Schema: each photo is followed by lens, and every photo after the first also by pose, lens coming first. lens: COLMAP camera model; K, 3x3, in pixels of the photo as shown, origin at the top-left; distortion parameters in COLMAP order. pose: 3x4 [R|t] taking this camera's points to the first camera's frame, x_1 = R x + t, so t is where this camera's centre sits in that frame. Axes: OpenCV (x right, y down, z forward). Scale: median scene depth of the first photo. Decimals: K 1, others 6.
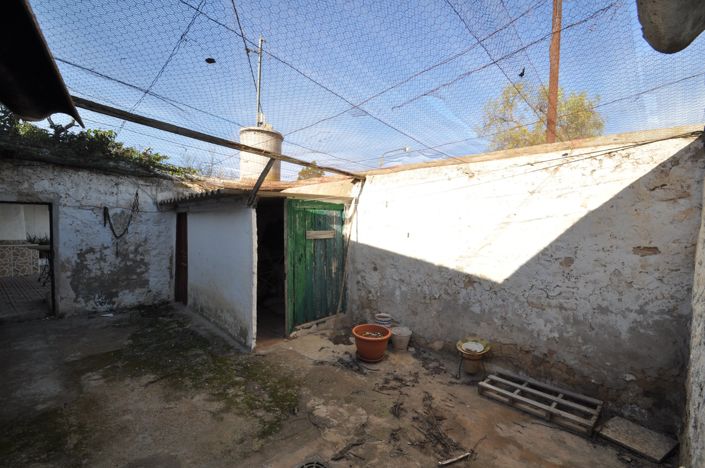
lens RADIAL K [[308.3, 0, 353.1], [0, 308.3, 247.7], [0, 0, 1]] dist [0.017287, -0.017632]
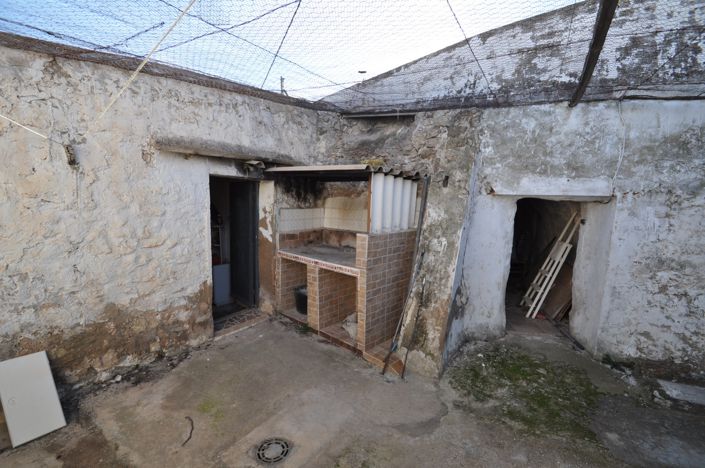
lens RADIAL K [[308.3, 0, 353.1], [0, 308.3, 247.7], [0, 0, 1]] dist [0.017287, -0.017632]
pose [[-0.971793, -0.022925, -0.234718, -0.088200], [-0.068653, 0.979660, 0.188556, -0.087829], [0.225621, 0.199352, -0.953601, 1.287263]]
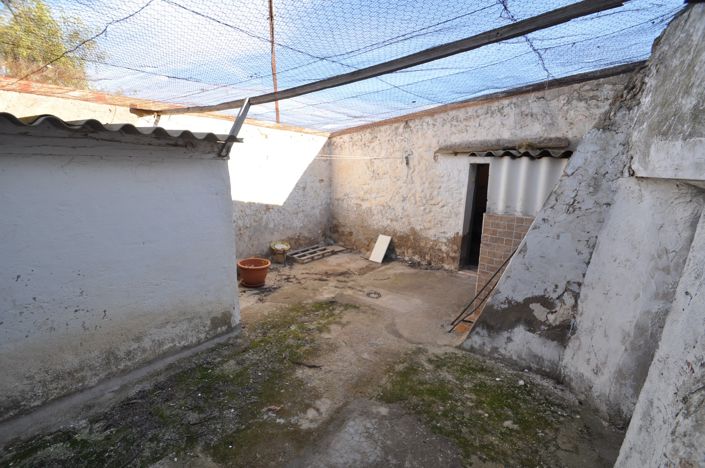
lens RADIAL K [[308.3, 0, 353.1], [0, 308.3, 247.7], [0, 0, 1]] dist [0.017287, -0.017632]
pose [[-0.162385, -0.278788, 0.946524, -1.432990], [0.026768, 0.957658, 0.286660, -0.160484], [-0.986364, 0.071886, -0.148047, 0.986693]]
